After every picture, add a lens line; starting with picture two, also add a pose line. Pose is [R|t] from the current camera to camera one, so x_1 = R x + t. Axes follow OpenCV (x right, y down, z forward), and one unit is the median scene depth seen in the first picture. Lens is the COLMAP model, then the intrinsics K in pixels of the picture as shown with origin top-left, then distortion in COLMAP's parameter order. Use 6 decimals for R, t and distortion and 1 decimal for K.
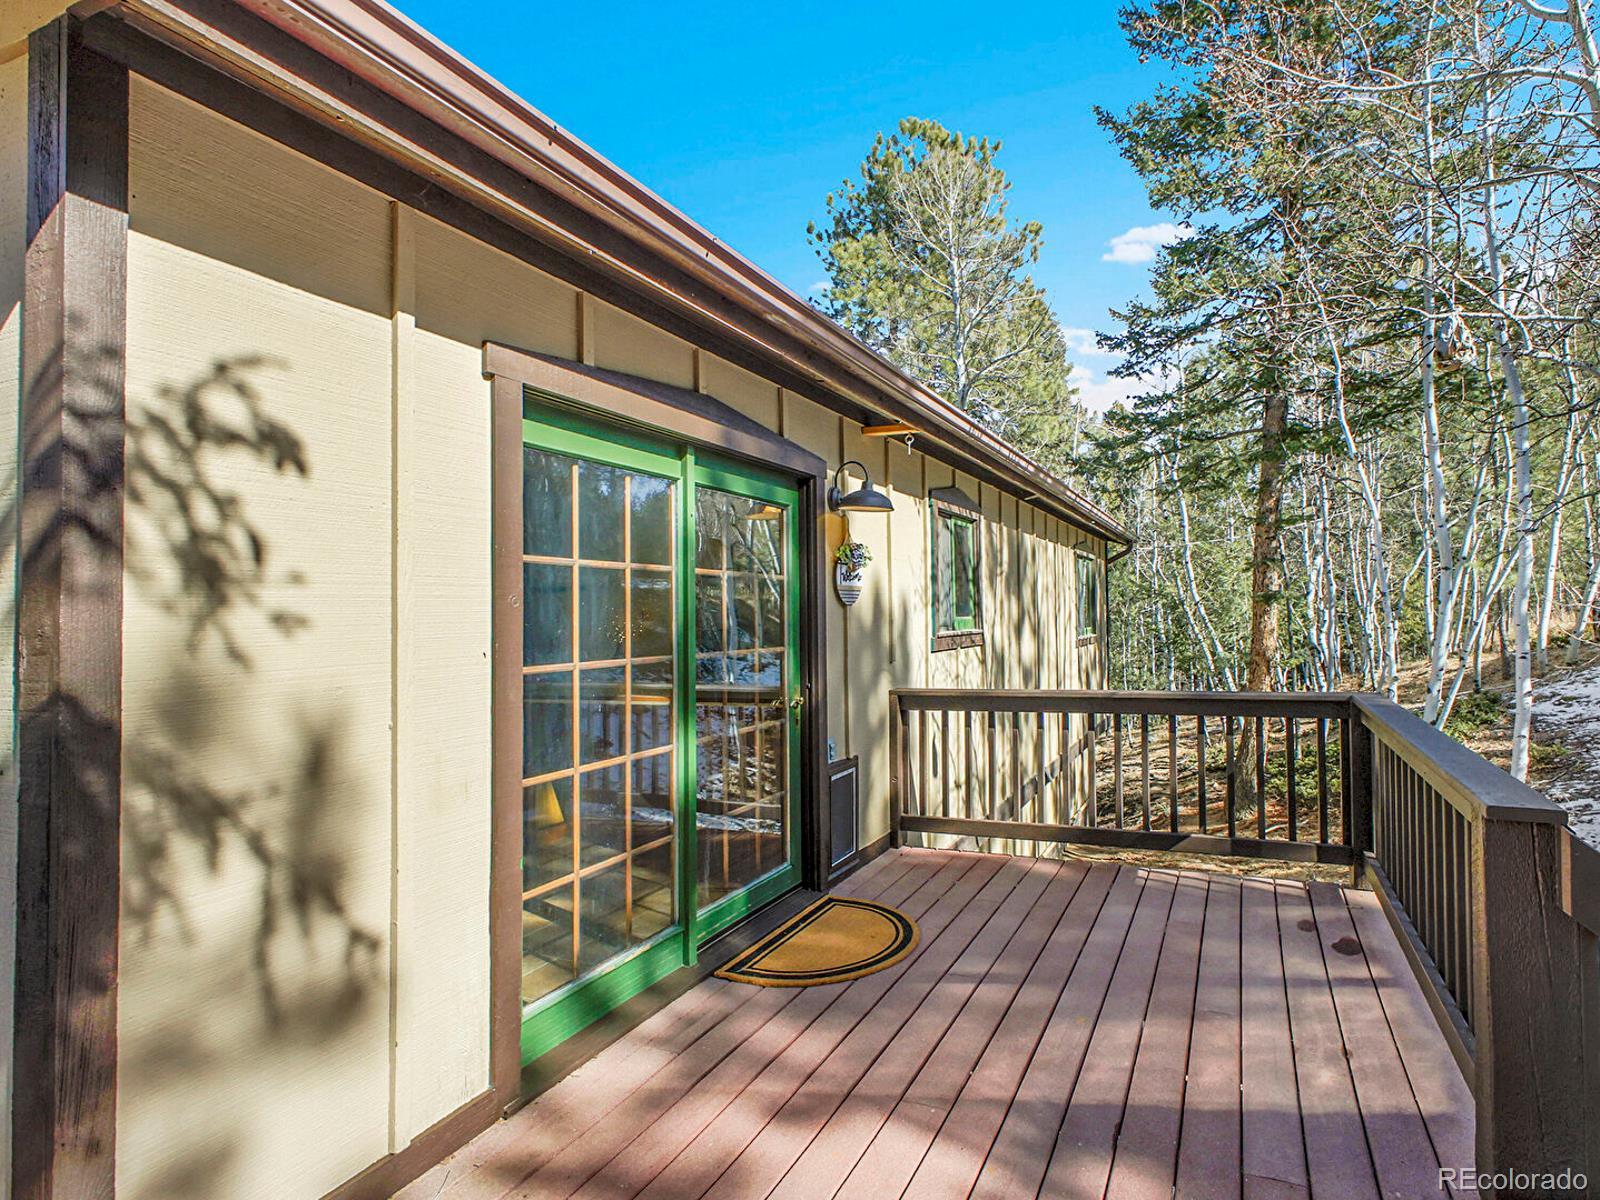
lens RADIAL K [[783.8, 0, 800.0], [0, 783.8, 600.0], [0, 0, 1]] dist [-0.000665, 0.000010]
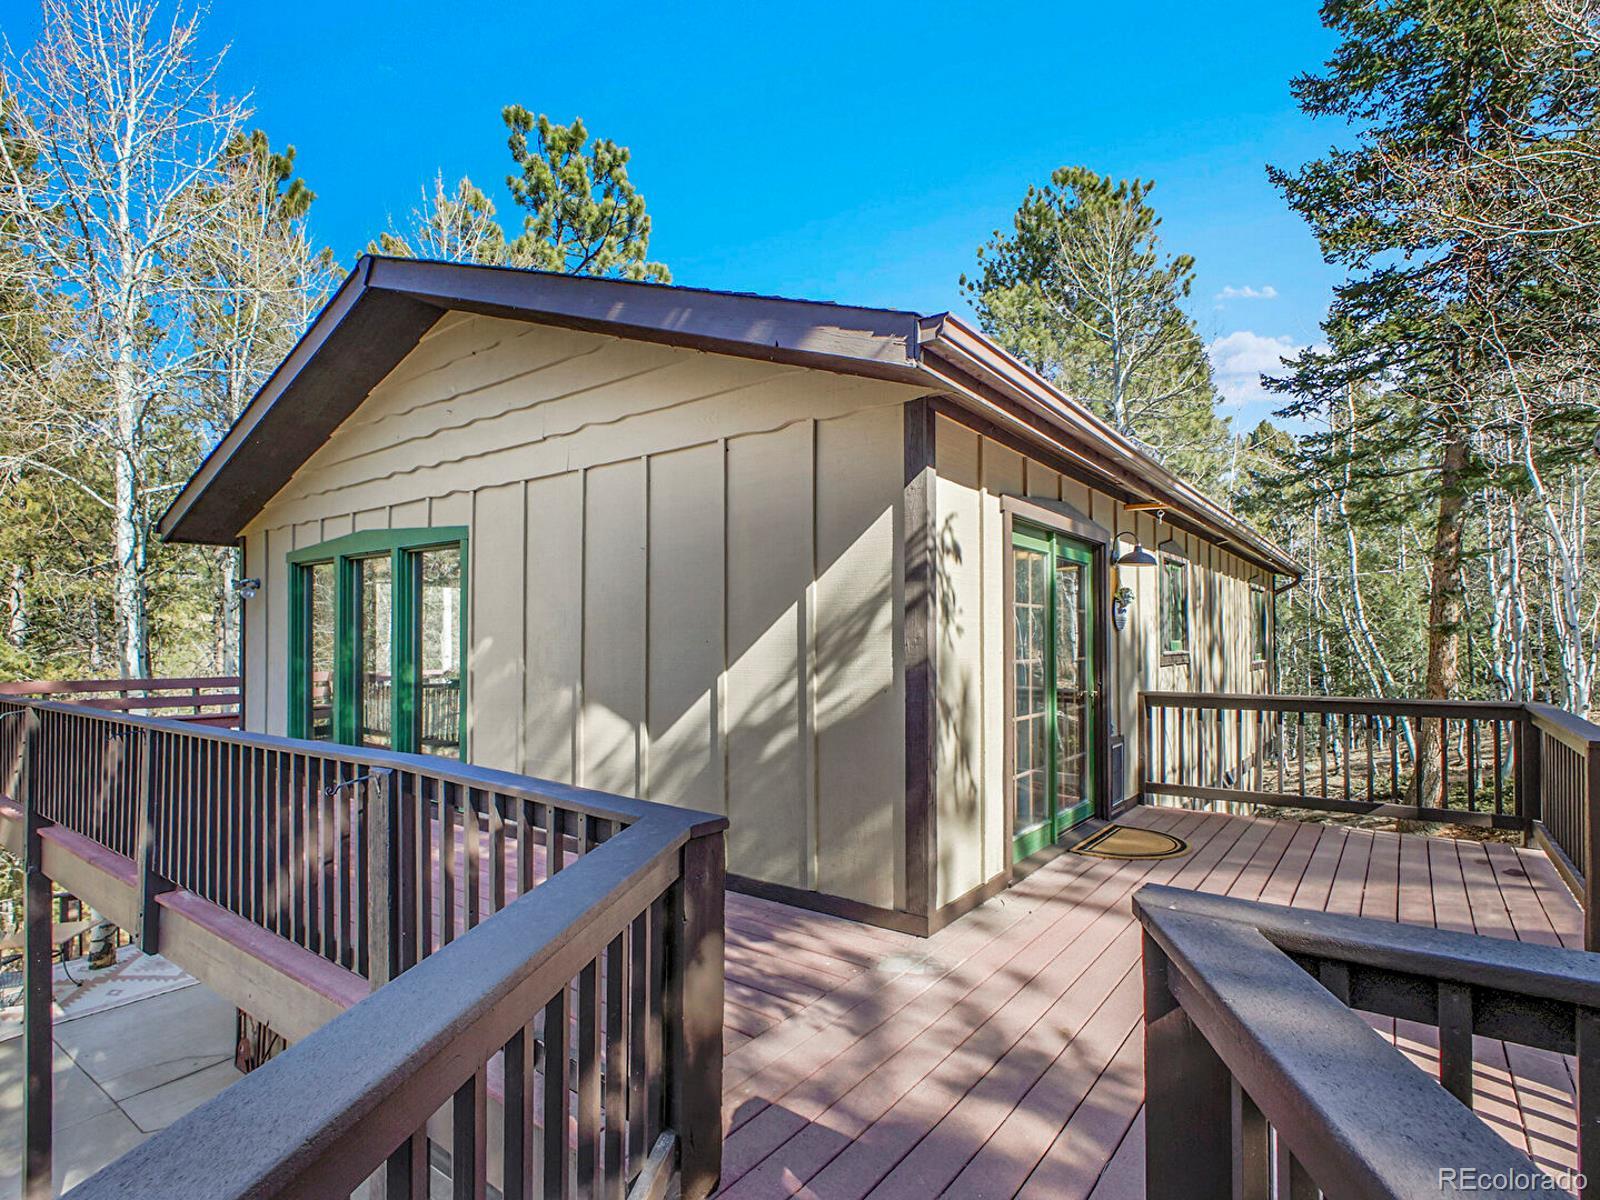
lens RADIAL K [[812.5, 0, 741.9], [0, 812.5, 617.0], [0, 0, 1]] dist [0.030535, -0.010997]
pose [[0.986404, 0.011617, -0.163928, -0.149721], [-0.012858, 0.999896, -0.006509, 0.000753], [0.163835, 0.008529, 0.986451, -0.240672]]
